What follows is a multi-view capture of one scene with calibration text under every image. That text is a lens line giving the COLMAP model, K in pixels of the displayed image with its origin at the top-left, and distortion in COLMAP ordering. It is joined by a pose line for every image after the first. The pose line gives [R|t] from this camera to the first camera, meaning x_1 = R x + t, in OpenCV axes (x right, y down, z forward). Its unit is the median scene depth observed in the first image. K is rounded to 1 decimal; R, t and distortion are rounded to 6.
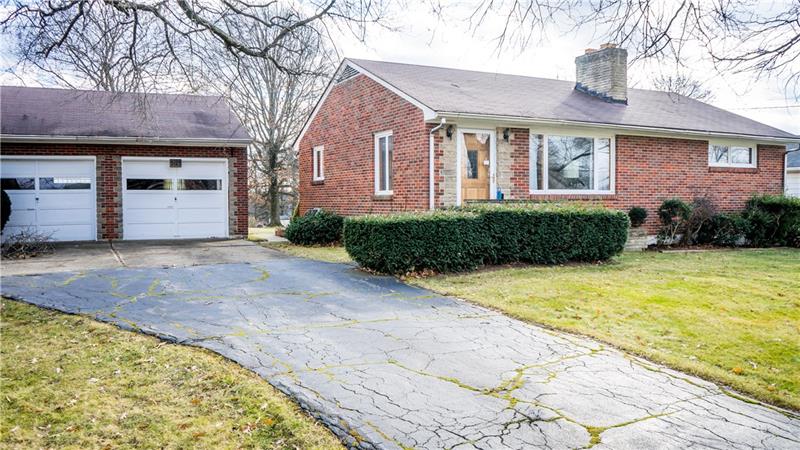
lens RADIAL K [[665.3, 0, 400.0], [0, 665.3, 227.1], [0, 0, 1]] dist [-0.099775, -0.005105]
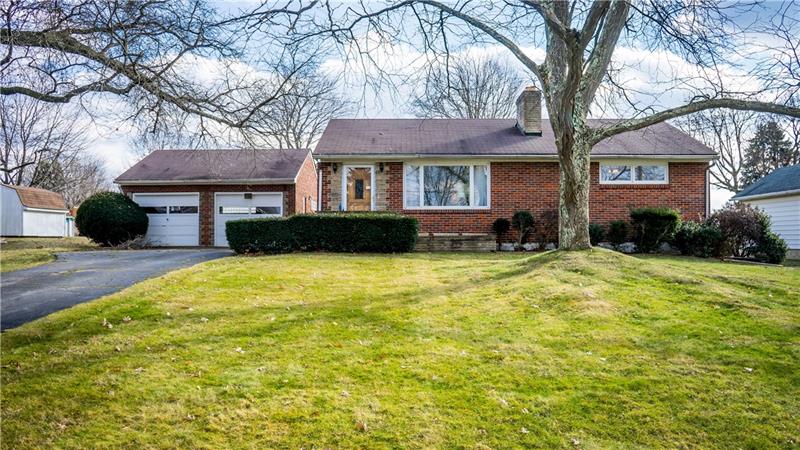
lens RADIAL K [[665.3, 0, 400.1], [0, 665.3, 225.1], [0, 0, 1]] dist [-0.099775, -0.005105]
pose [[0.885449, -0.008881, -0.464652, 0.763943], [-0.021124, 0.998015, -0.059330, 0.059719], [0.464257, 0.062349, 0.883503, -0.202180]]
